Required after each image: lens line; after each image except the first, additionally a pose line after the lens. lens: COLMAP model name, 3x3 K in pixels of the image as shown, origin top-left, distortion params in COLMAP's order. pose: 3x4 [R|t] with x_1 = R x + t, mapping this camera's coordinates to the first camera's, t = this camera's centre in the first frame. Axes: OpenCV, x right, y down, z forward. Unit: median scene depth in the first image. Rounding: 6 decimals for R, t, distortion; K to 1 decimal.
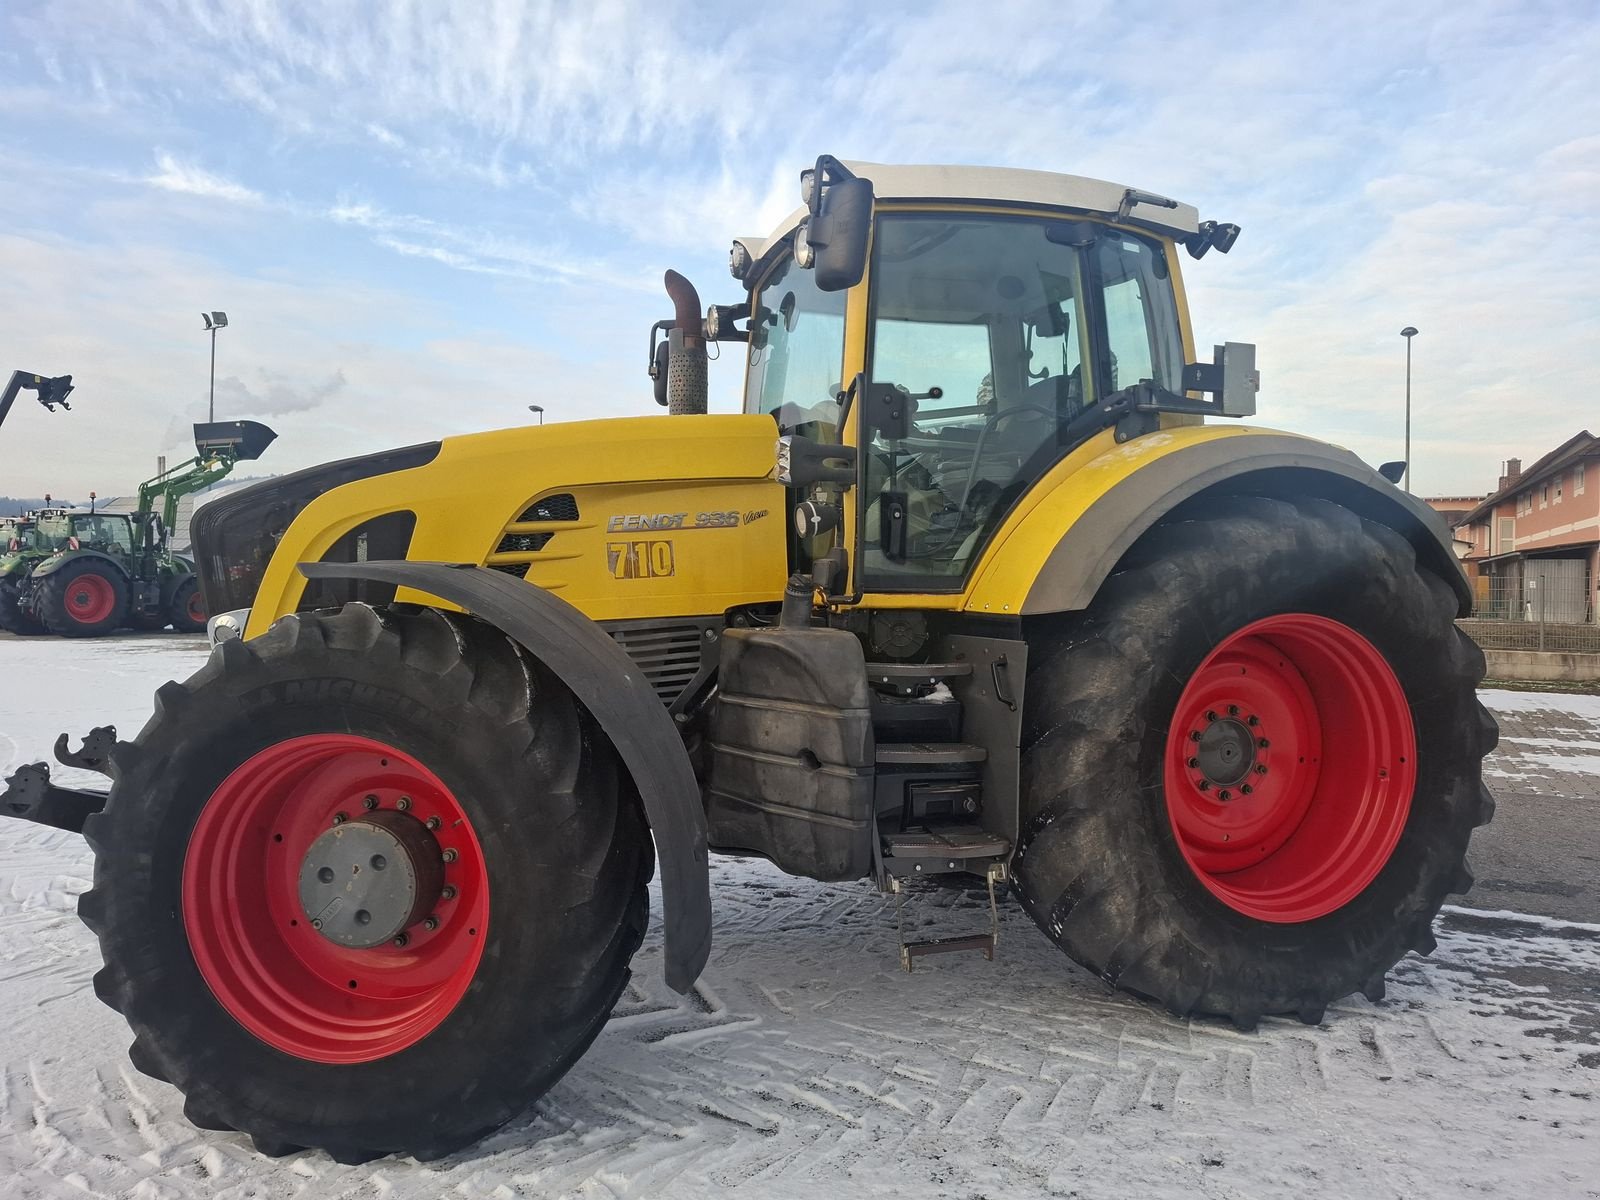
lens RADIAL K [[1123.7, 0, 779.7], [0, 1123.7, 593.9], [0, 0, 1]] dist [0.069350, -0.073798]
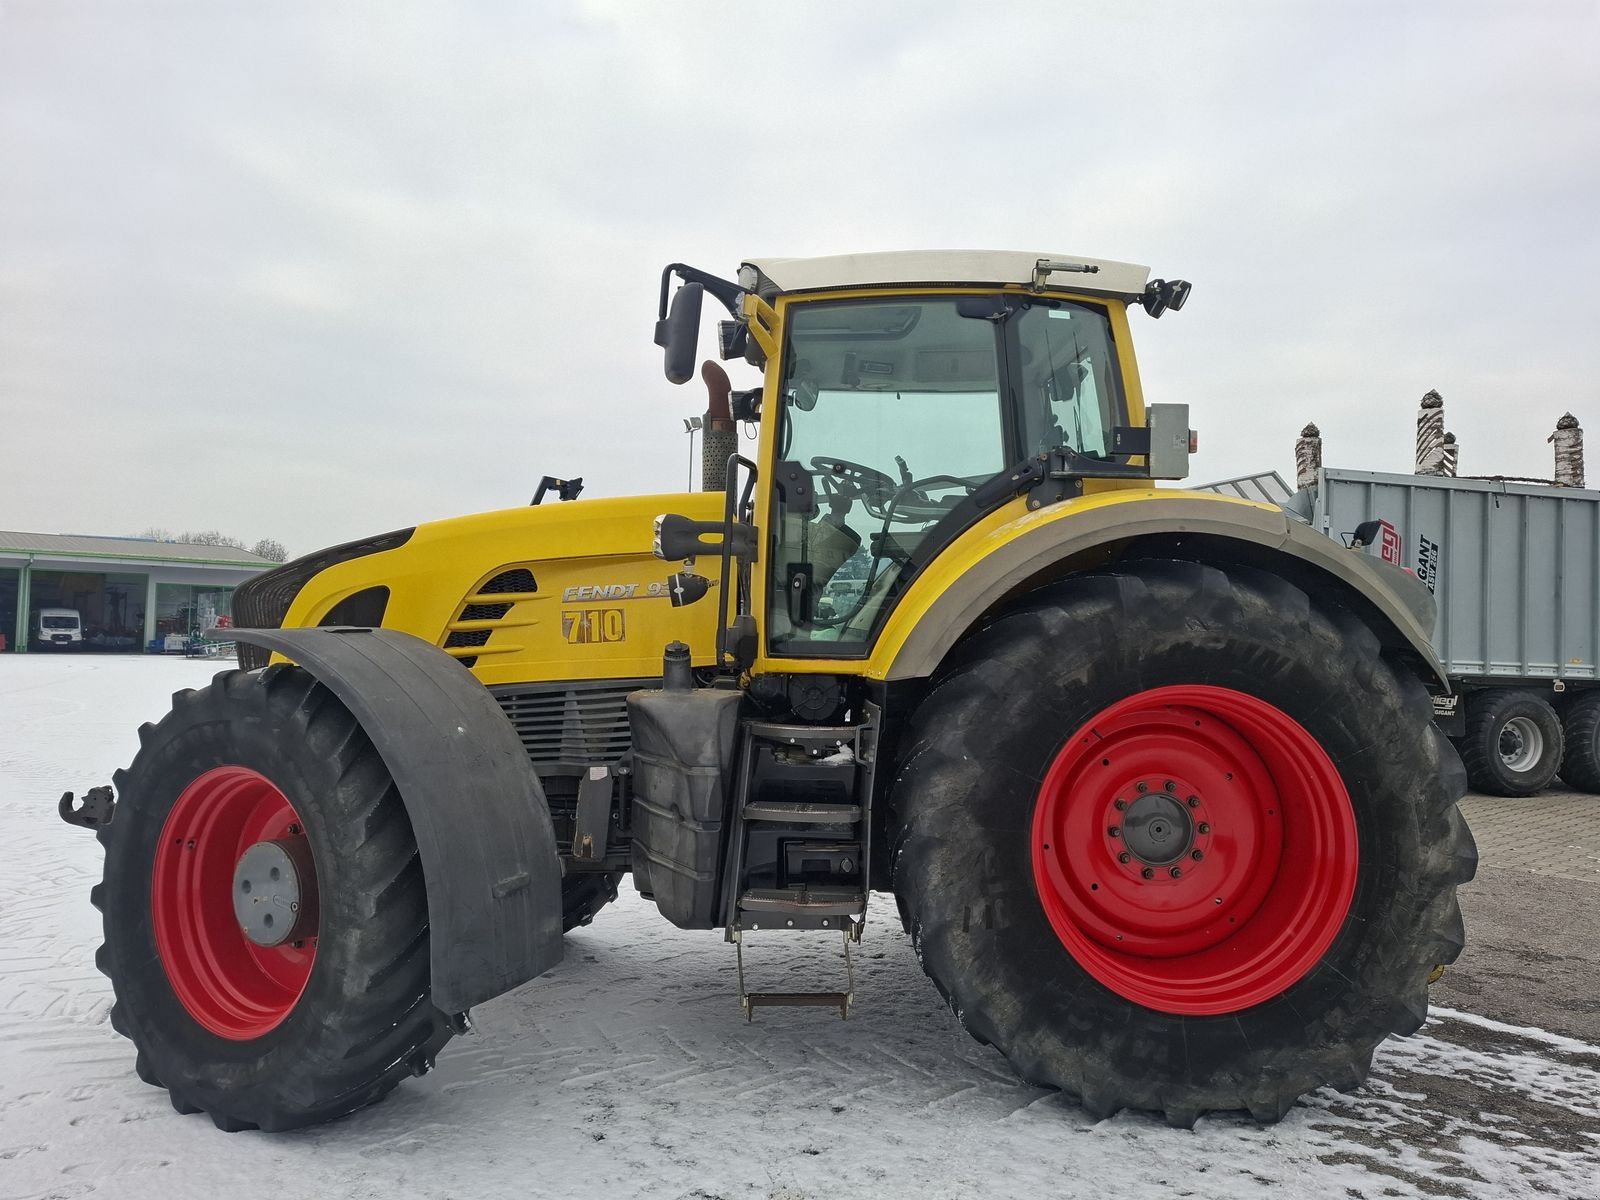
lens RADIAL K [[1123.7, 0, 779.7], [0, 1123.7, 593.9], [0, 0, 1]] dist [0.069350, -0.073798]
pose [[0.950838, -0.006726, -0.309615, 0.427592], [-0.009139, 0.998719, -0.049760, -0.009181], [0.309554, 0.050143, 0.949559, -0.009925]]
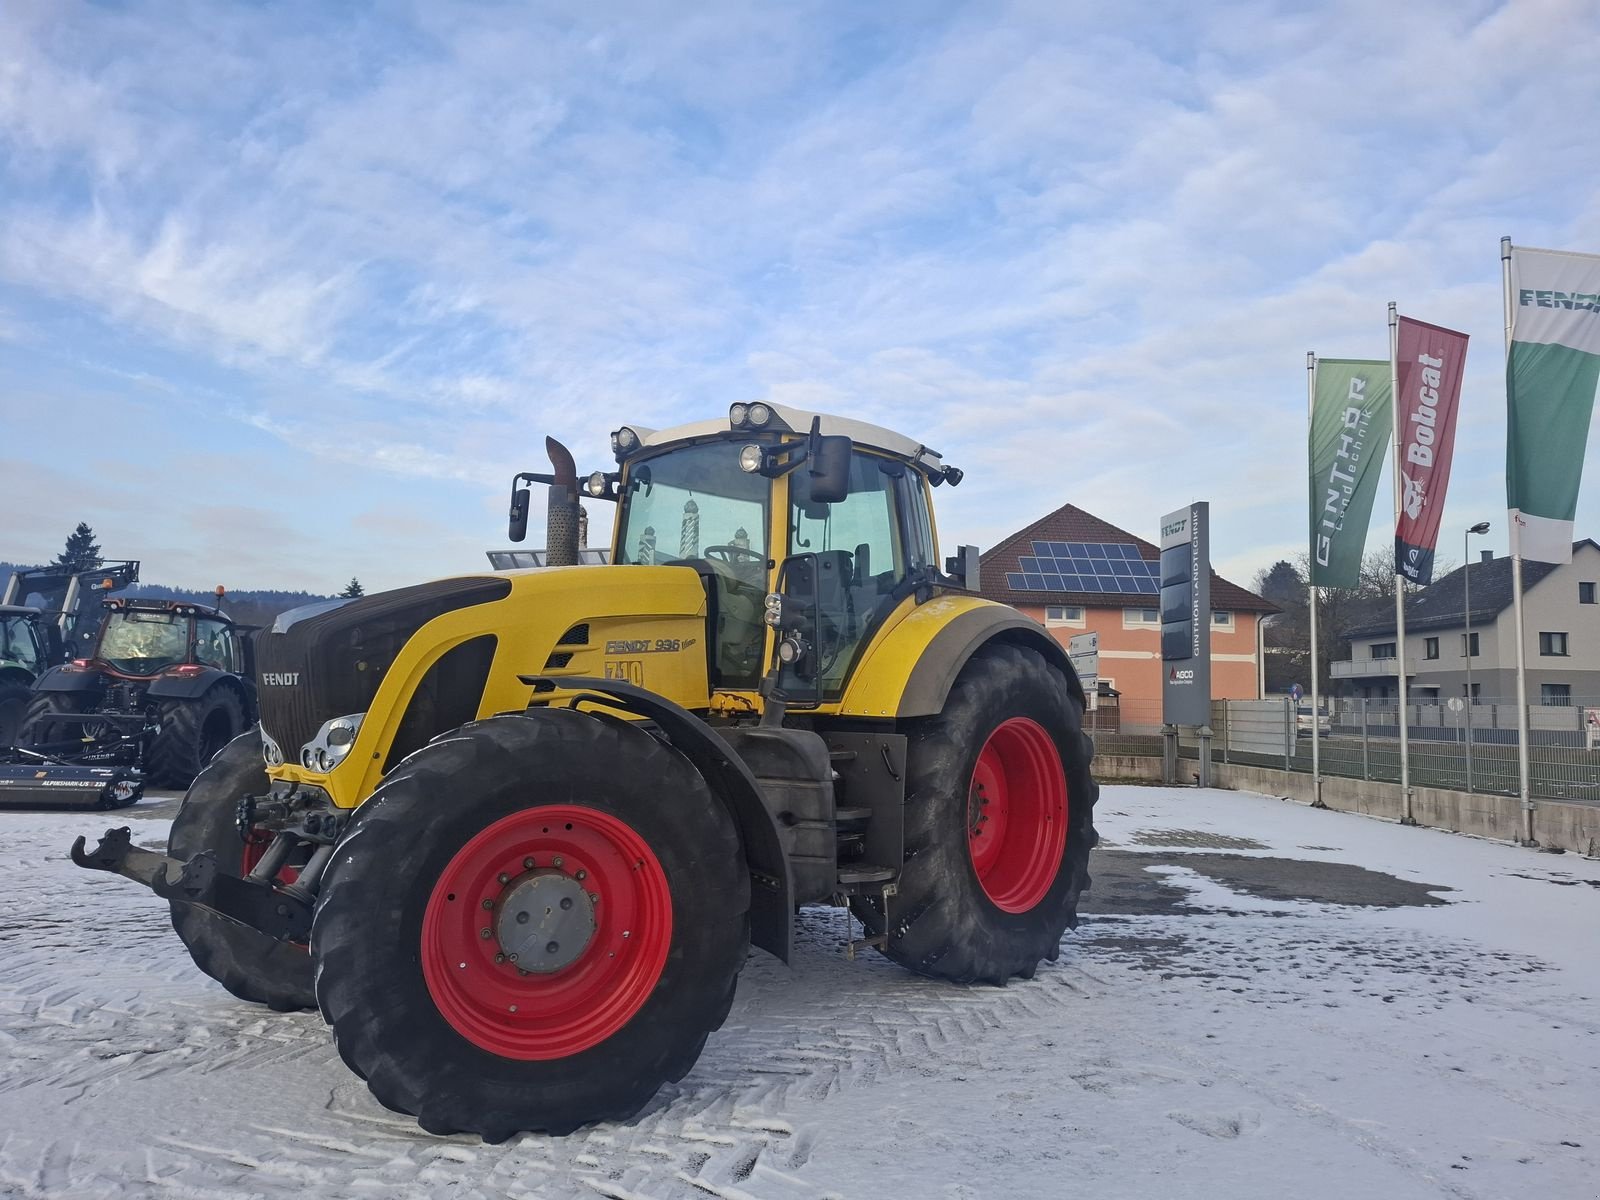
lens RADIAL K [[1139.1, 0, 800.0], [0, 1139.1, 600.0], [0, 0, 1]] dist [0.098906, -0.106271]
pose [[0.862408, 0.052349, 0.503501, -0.663041], [-0.006239, 0.995662, -0.092833, 0.004163], [-0.506176, 0.076919, 0.858993, -0.265728]]
